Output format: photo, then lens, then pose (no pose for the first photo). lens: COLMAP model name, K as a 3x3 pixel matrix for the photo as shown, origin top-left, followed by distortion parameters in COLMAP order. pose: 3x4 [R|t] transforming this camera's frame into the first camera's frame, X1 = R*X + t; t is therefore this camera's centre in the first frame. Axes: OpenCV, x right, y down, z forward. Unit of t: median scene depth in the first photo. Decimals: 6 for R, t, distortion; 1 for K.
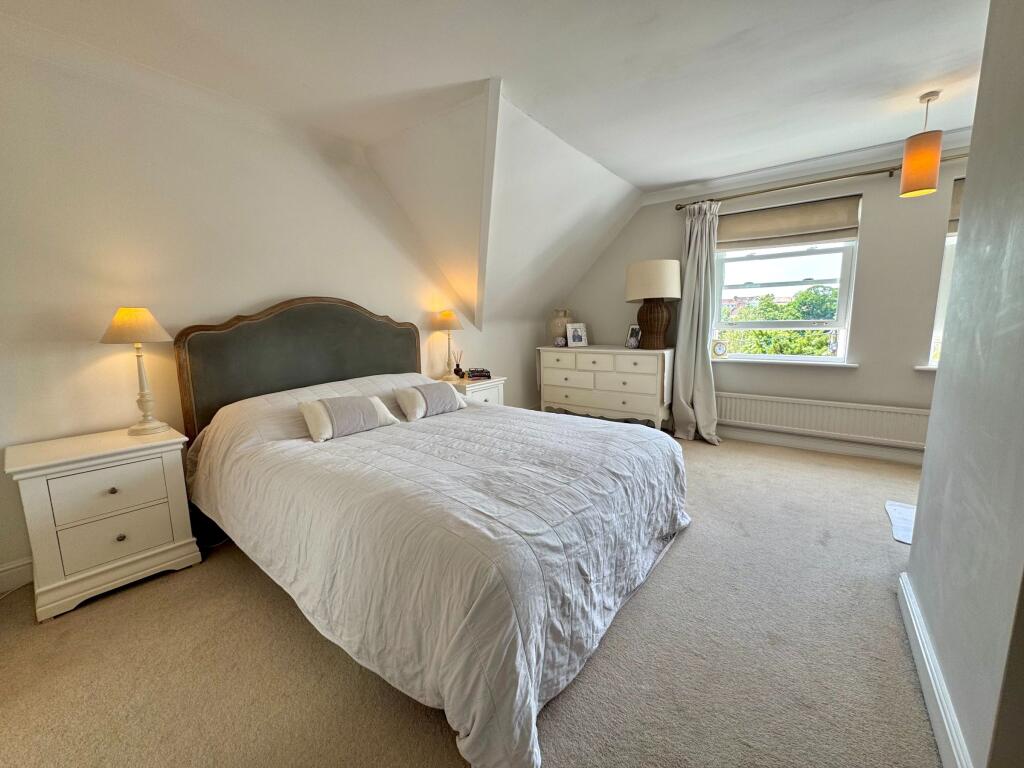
lens RADIAL K [[409.6, 0, 512.0], [0, 409.6, 384.0], [0, 0, 1]] dist [-0.000696, -0.000003]
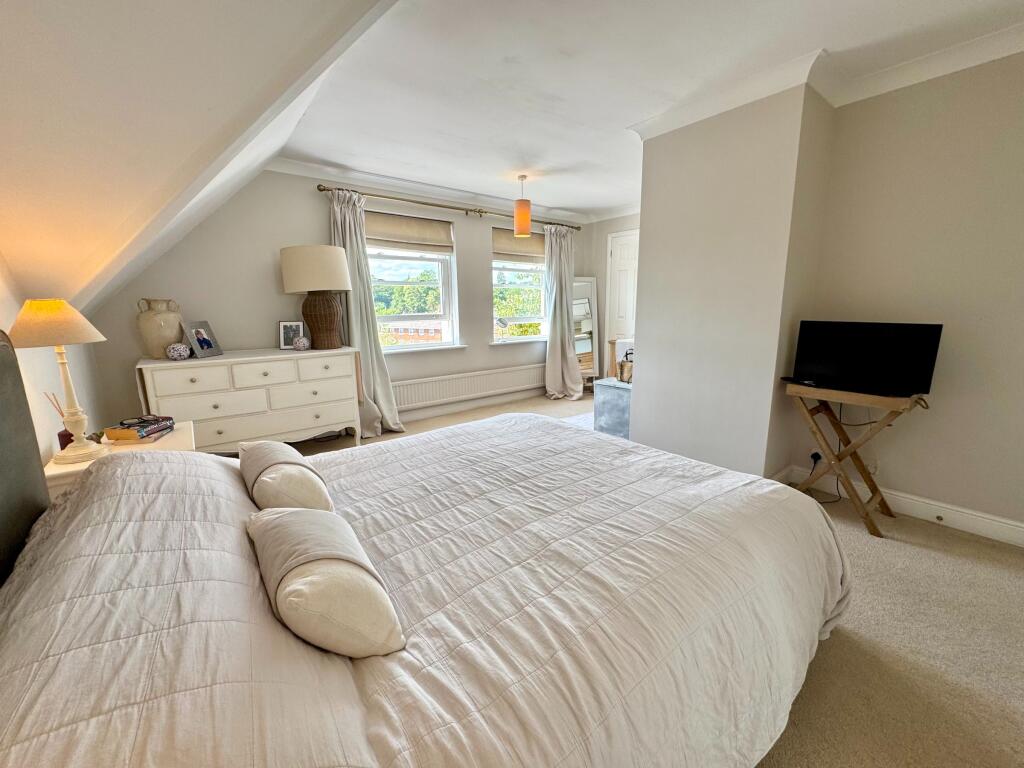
lens RADIAL K [[409.6, 0, 512.0], [0, 409.6, 384.0], [0, 0, 1]] dist [-0.000696, -0.000003]
pose [[0.246052, -0.171064, 0.954042, -0.431552], [0.153043, 0.978812, 0.136035, -0.074743], [-0.957098, 0.112537, 0.267018, 0.429599]]
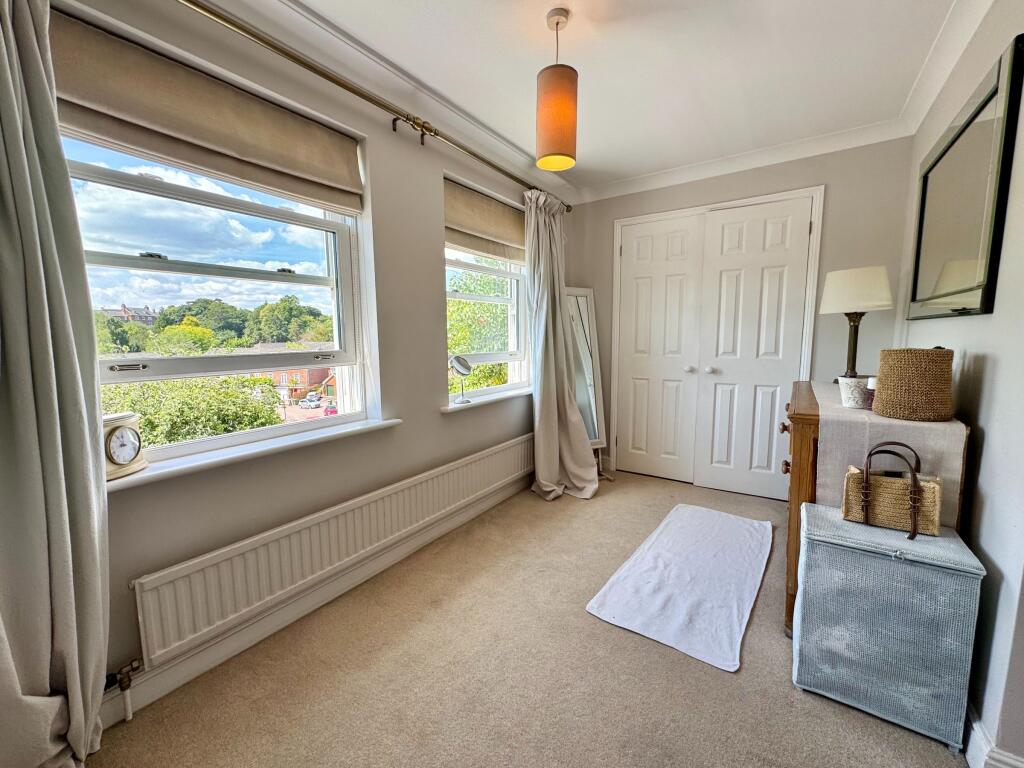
lens RADIAL K [[409.6, 0, 512.0], [0, 409.6, 384.0], [0, 0, 1]] dist [-0.000696, -0.000003]
pose [[-0.045751, -0.107973, 0.993101, 0.188998], [0.159565, 0.980587, 0.113964, -0.128081], [-0.986127, 0.163678, -0.027634, 0.736621]]
